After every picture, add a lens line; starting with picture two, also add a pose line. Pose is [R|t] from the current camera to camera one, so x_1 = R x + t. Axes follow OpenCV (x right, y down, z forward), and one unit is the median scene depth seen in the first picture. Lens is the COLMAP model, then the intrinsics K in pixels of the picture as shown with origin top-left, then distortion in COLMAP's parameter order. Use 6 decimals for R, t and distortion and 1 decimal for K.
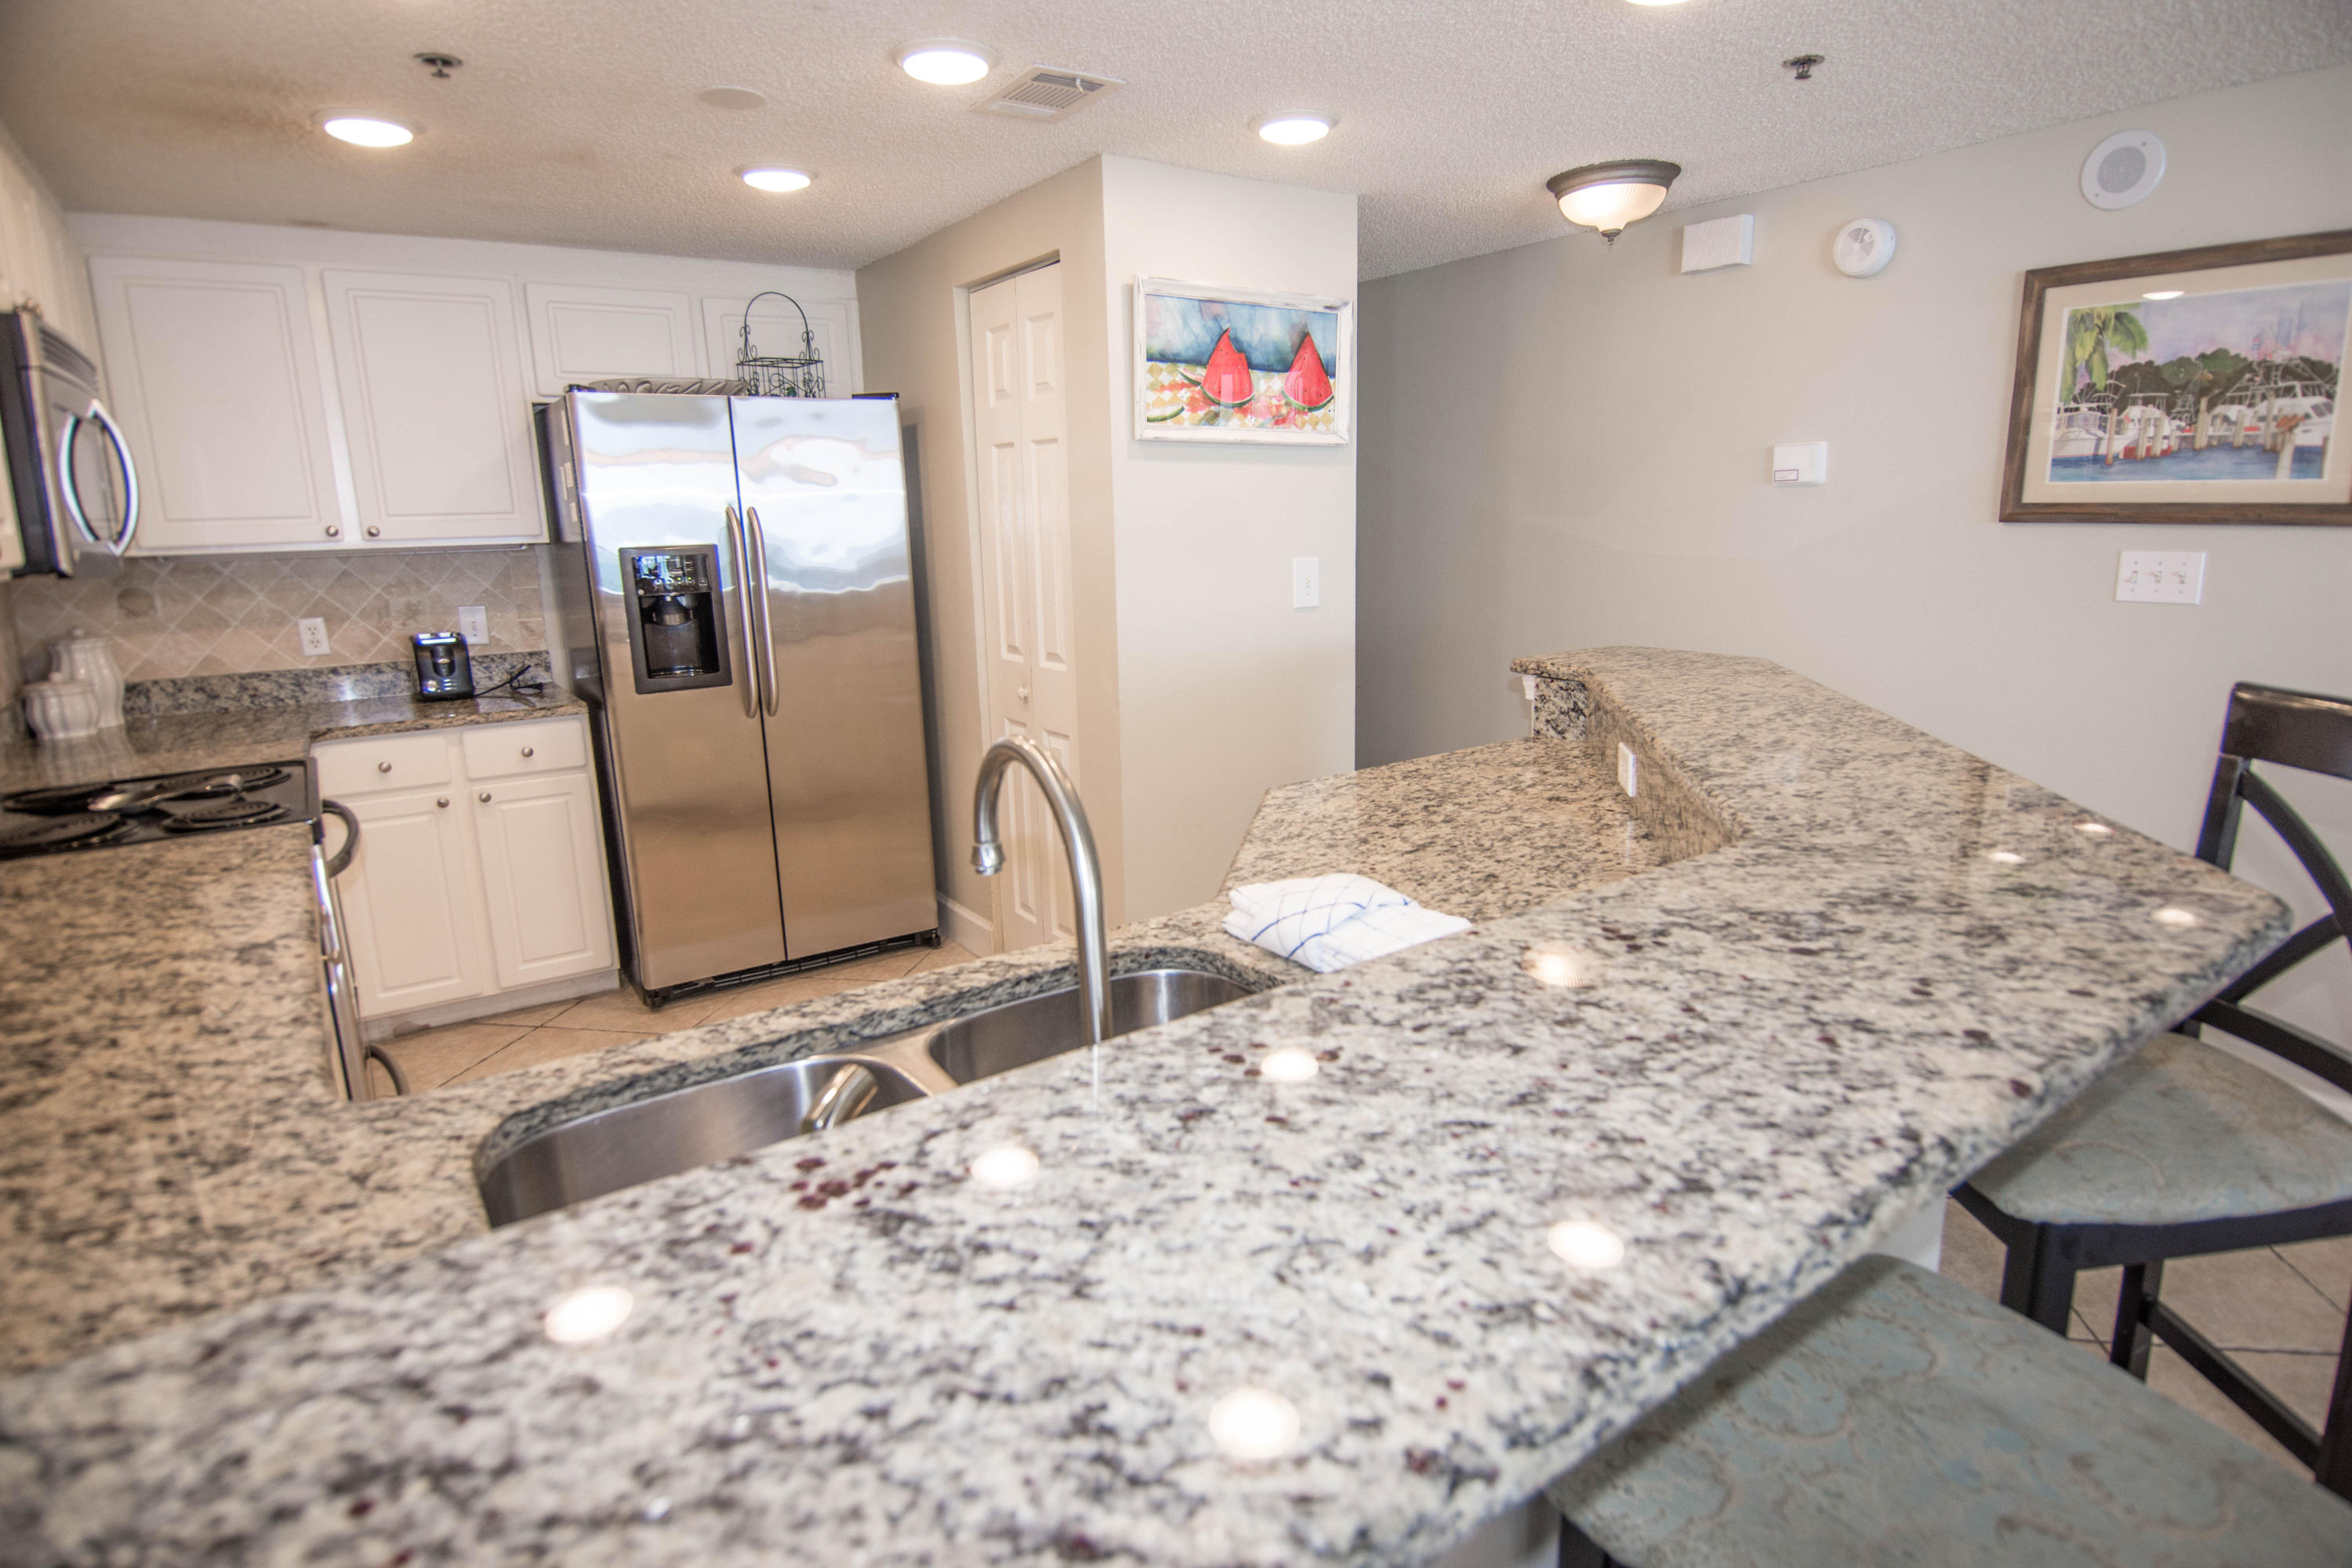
lens RADIAL K [[1236.5, 0, 1198.0], [0, 1236.5, 779.7], [0, 0, 1]] dist [0.002746, -0.018568]
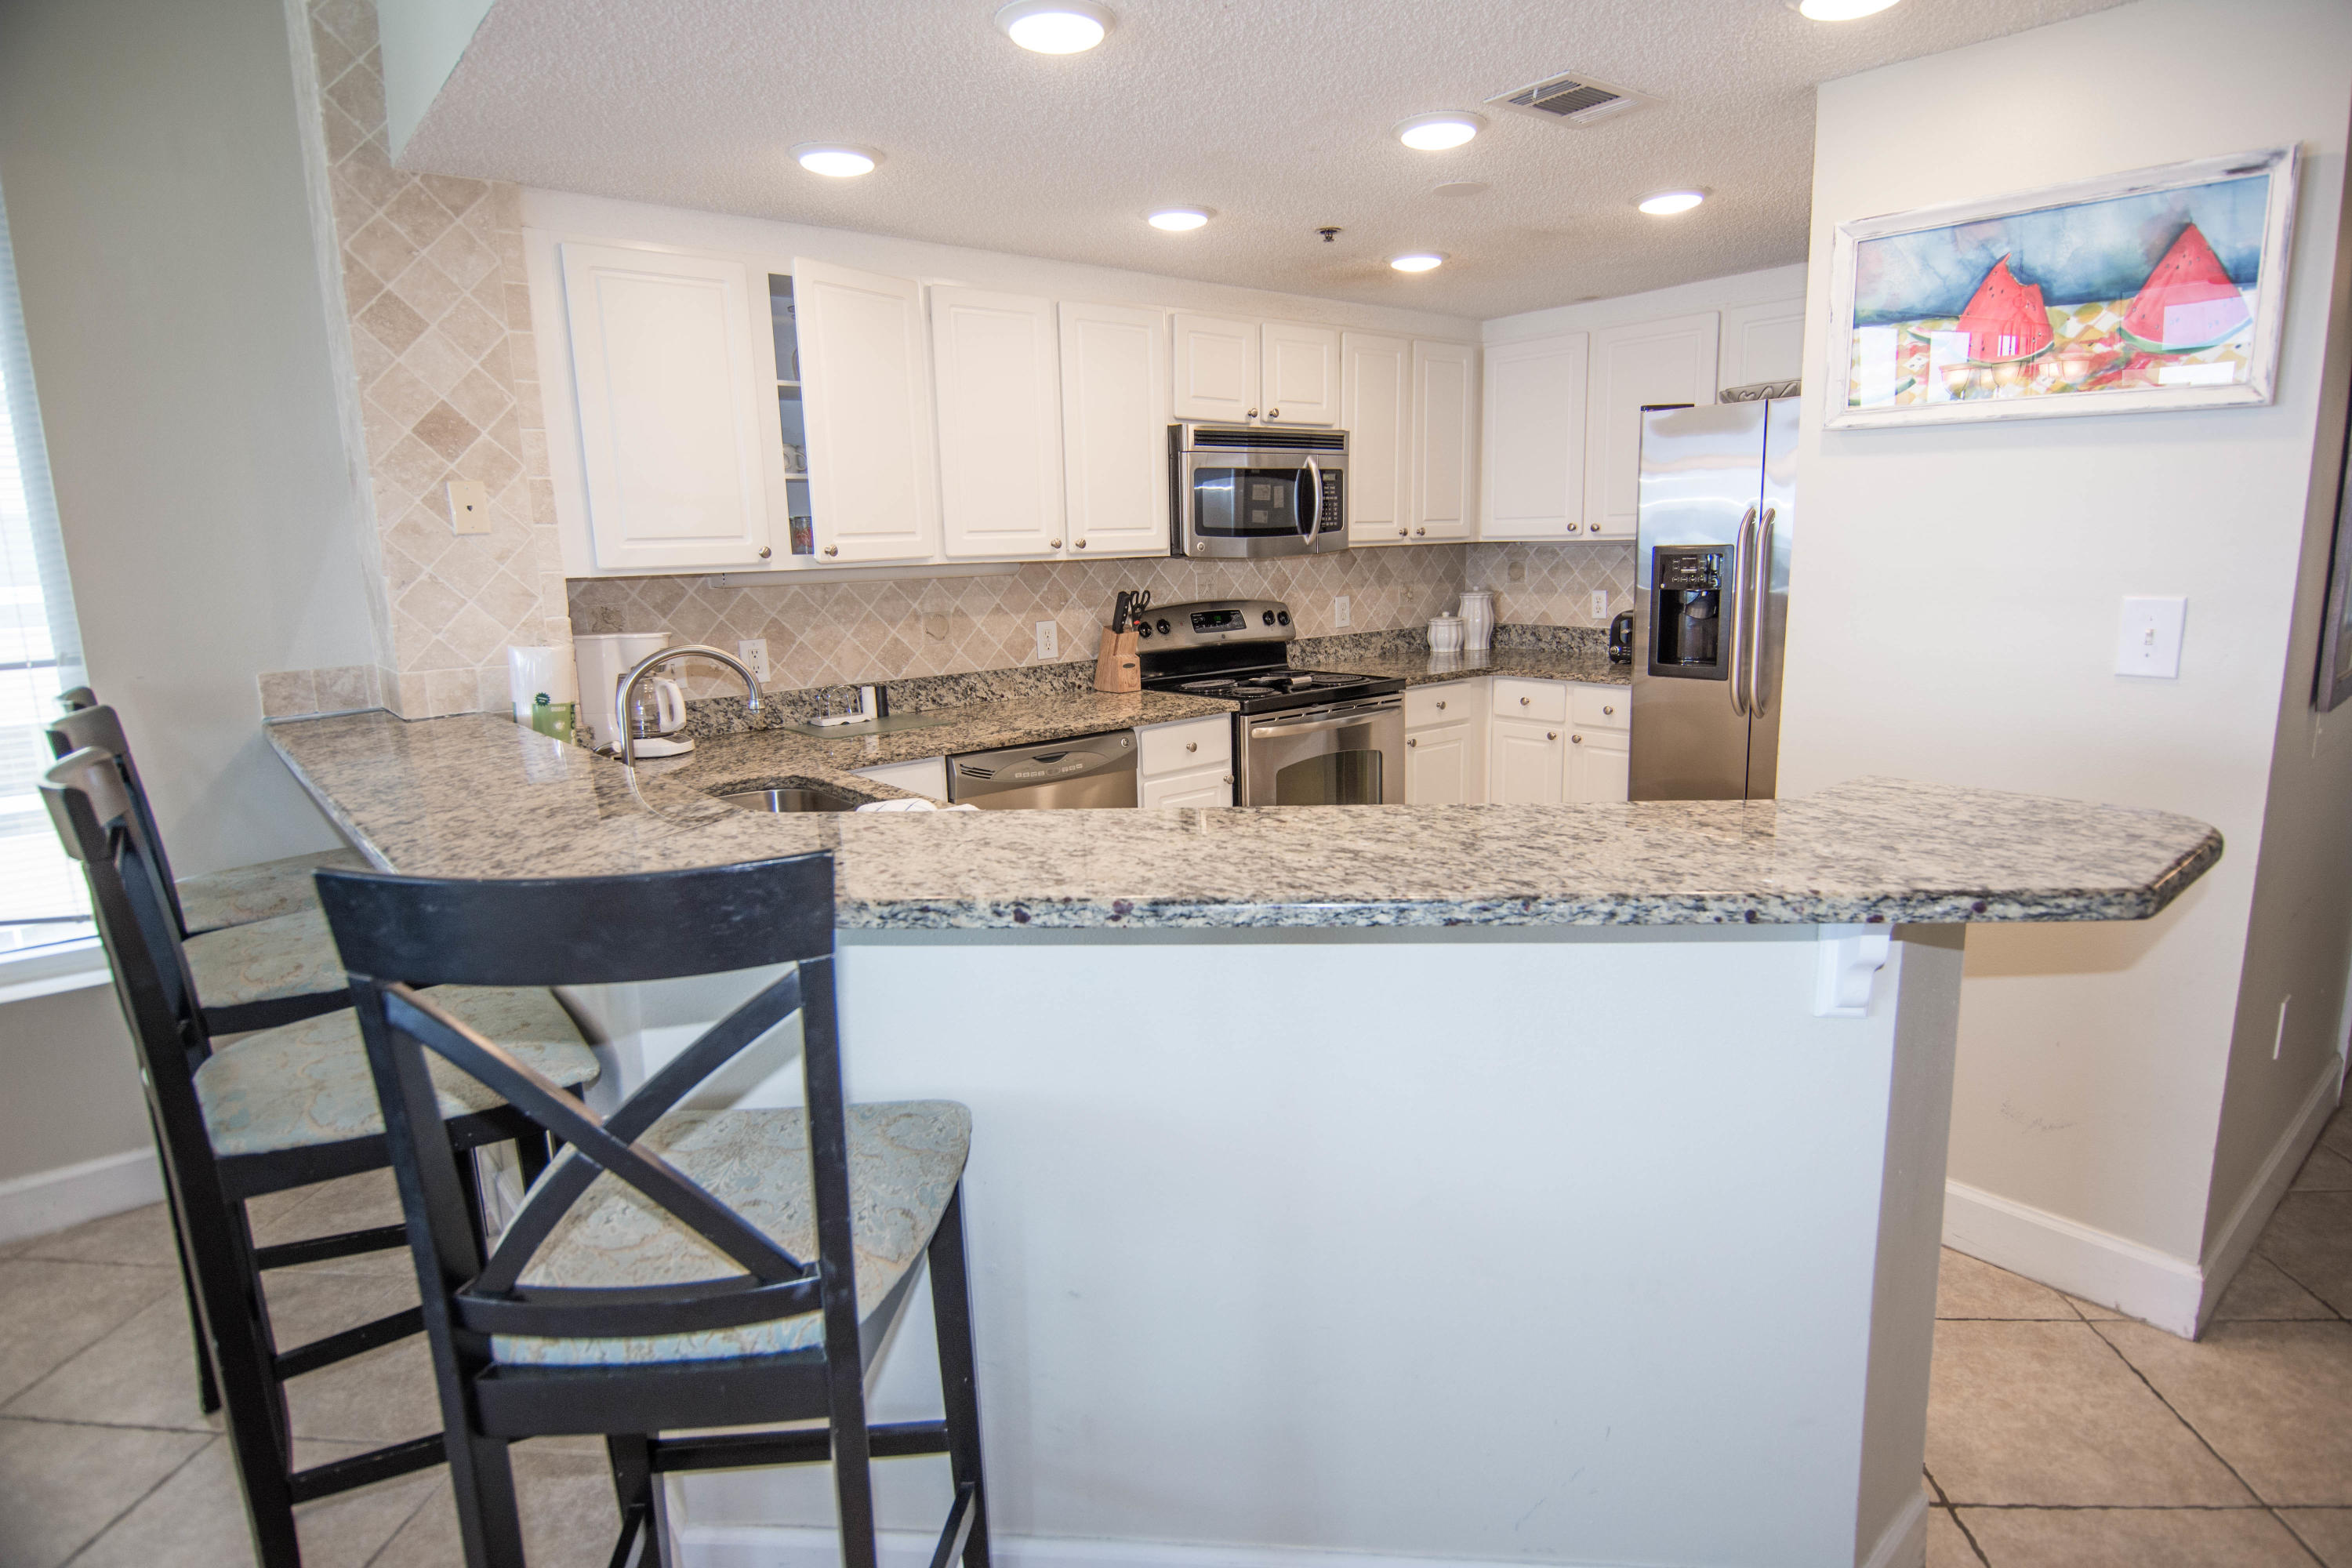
lens RADIAL K [[1236.5, 0, 1198.0], [0, 1236.5, 779.7], [0, 0, 1]] dist [0.002746, -0.018568]
pose [[0.092691, 0.212257, -0.972808, 0.682495], [-0.195871, 0.961810, 0.191194, -0.121801], [0.976239, 0.172823, 0.130726, 0.501215]]
